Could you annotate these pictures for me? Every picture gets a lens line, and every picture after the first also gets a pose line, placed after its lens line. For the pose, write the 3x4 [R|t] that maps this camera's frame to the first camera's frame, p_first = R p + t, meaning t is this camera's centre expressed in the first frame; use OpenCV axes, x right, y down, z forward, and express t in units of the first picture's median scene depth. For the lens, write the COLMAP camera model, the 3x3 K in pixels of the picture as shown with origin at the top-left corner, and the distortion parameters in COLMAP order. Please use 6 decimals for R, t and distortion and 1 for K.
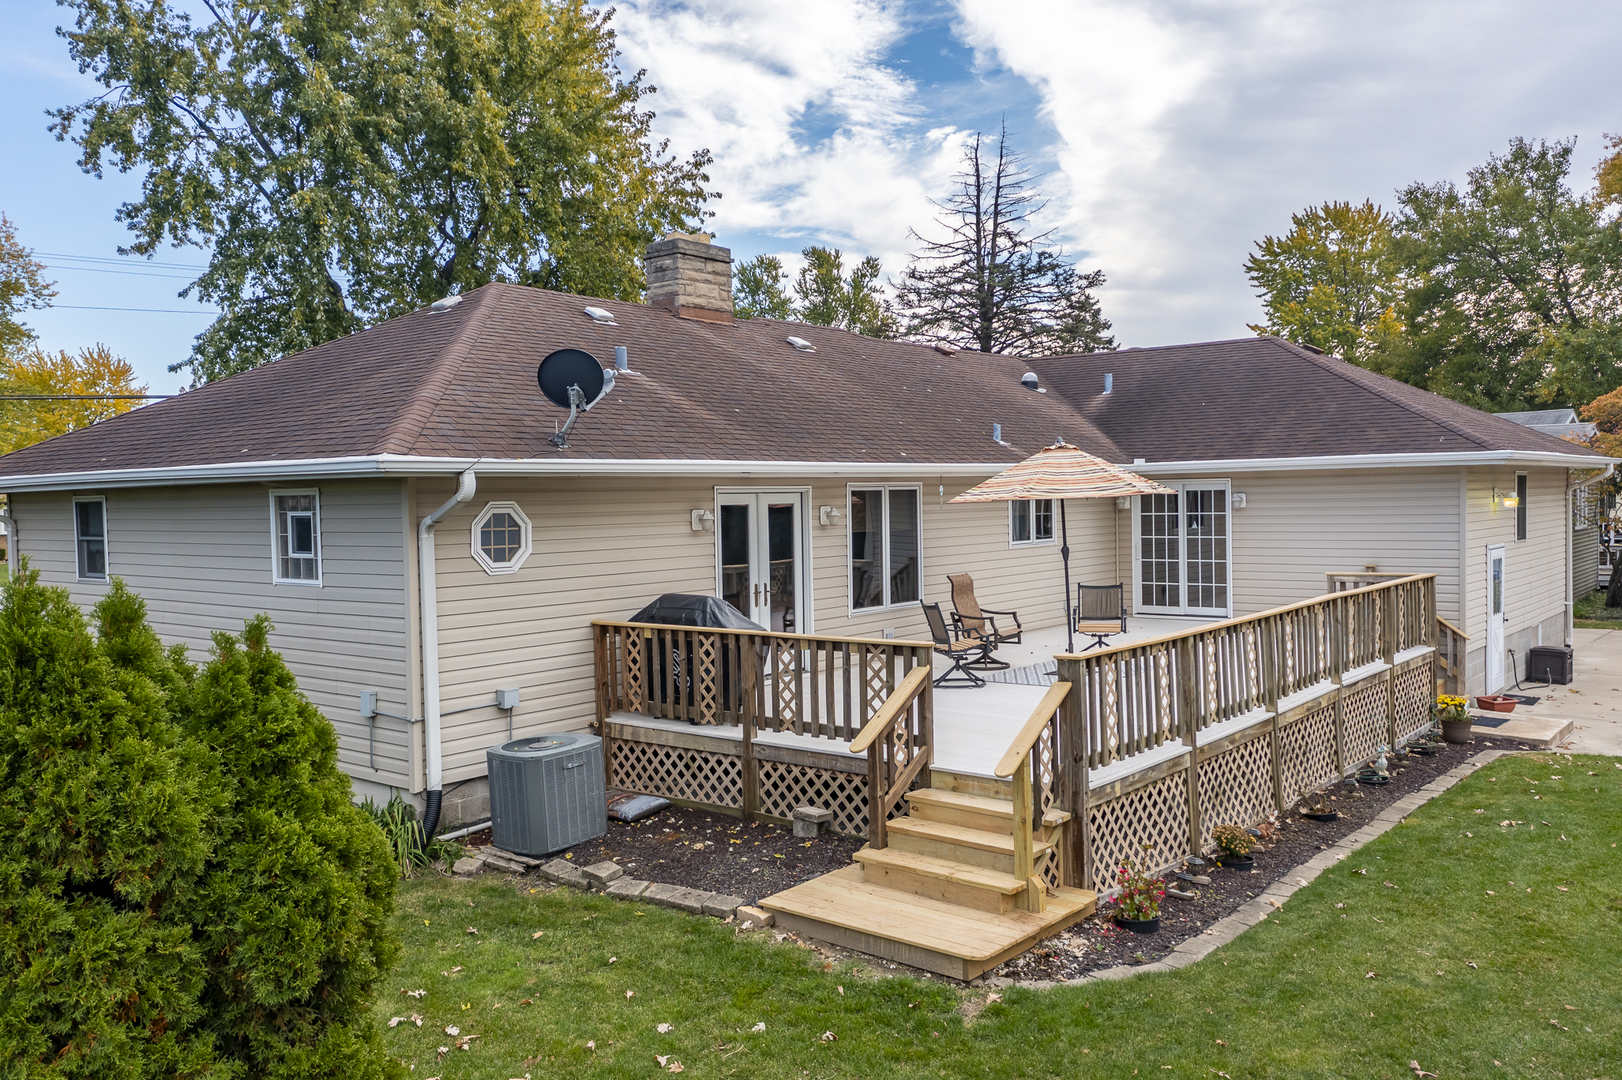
lens RADIAL K [[1293.7, 0, 812.3], [0, 1293.7, 532.2], [0, 0, 1]] dist [0.014239, 0.020313]
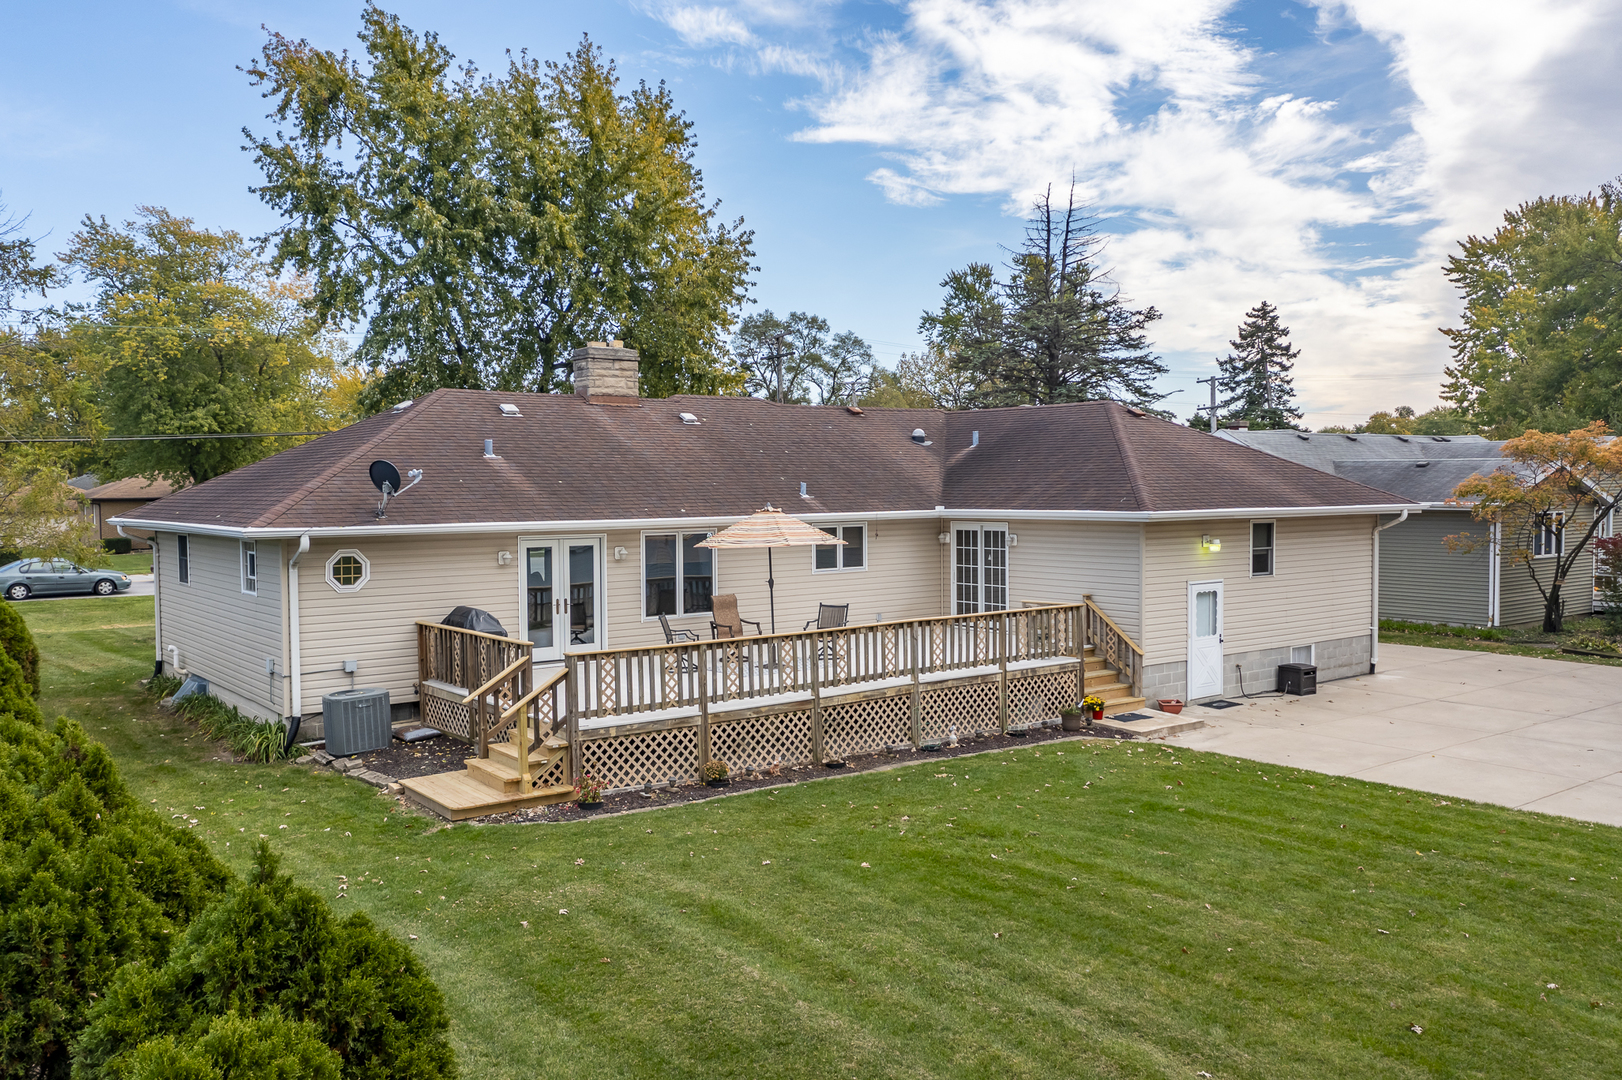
lens RADIAL K [[1293.7, 0, 813.6], [0, 1293.7, 539.4], [0, 0, 1]] dist [0.014239, 0.020313]
pose [[0.973735, 0.020000, -0.226804, 0.561221], [-0.016393, 0.999708, 0.017776, -0.058696], [0.227093, -0.013591, 0.973778, -0.387271]]
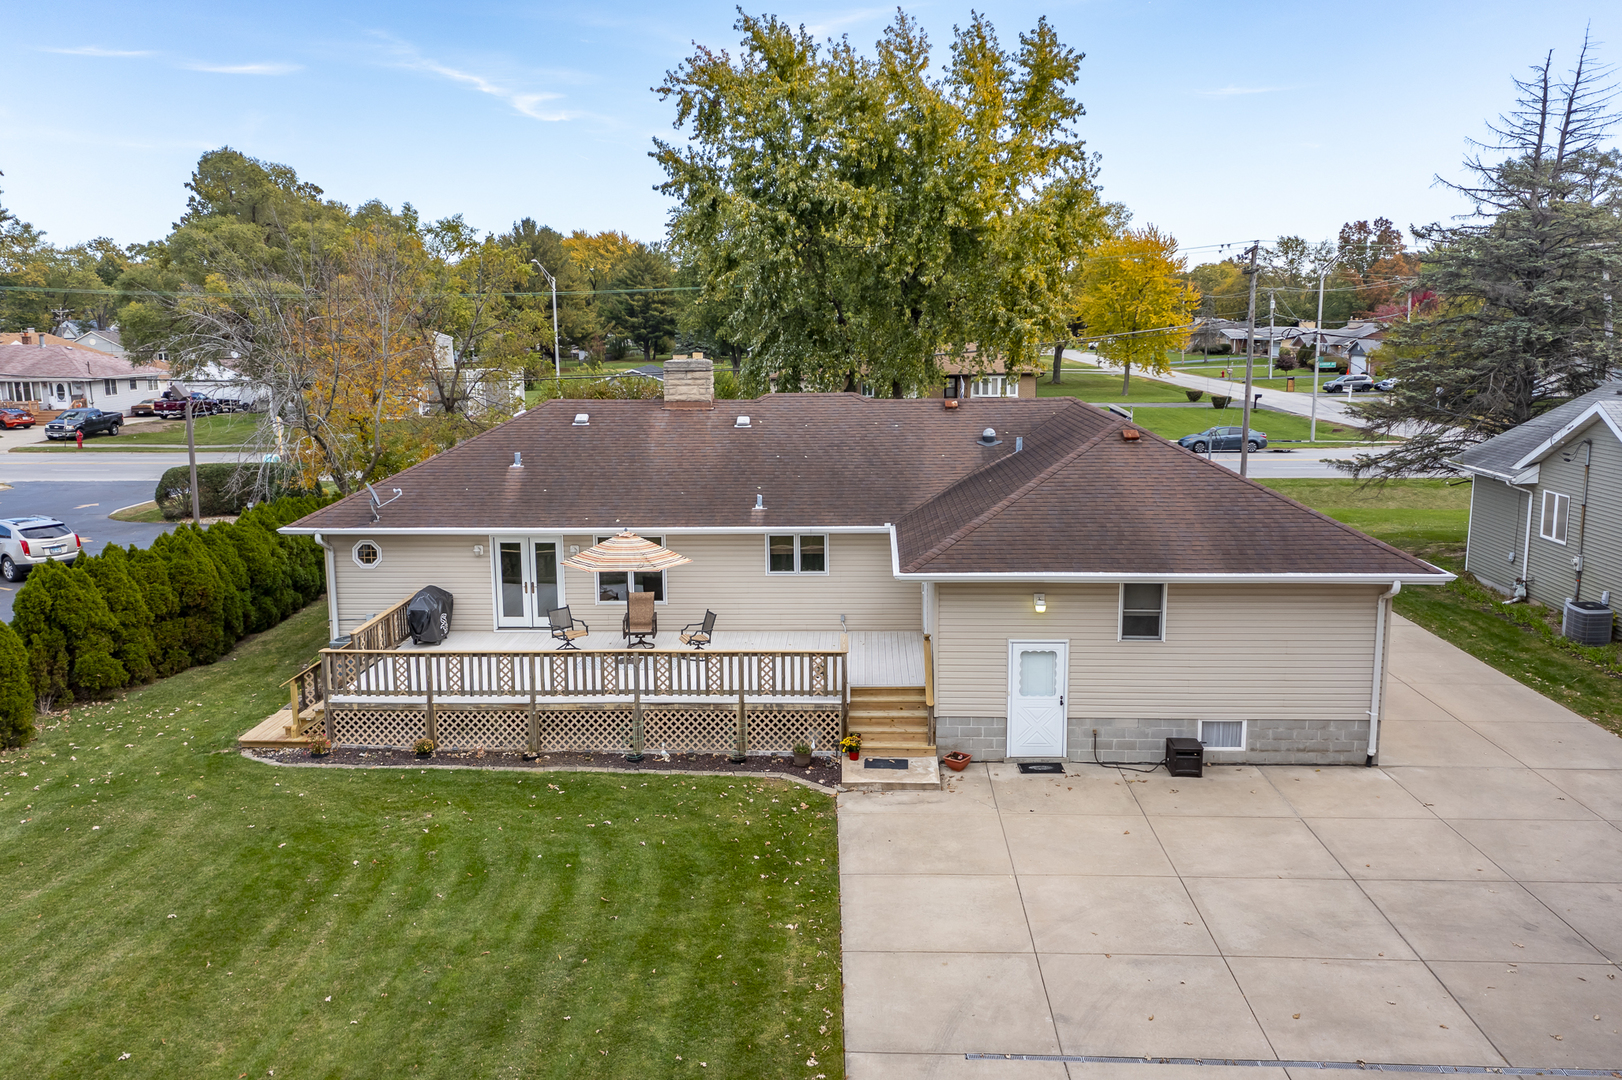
lens RADIAL K [[1293.7, 0, 807.8], [0, 1293.7, 523.1], [0, 0, 1]] dist [0.014239, 0.020313]
pose [[0.595250, 0.142387, -0.790824, 1.699829], [-0.025454, 0.987022, 0.158553, -0.359794], [0.803137, -0.074249, 0.591150, 0.162789]]
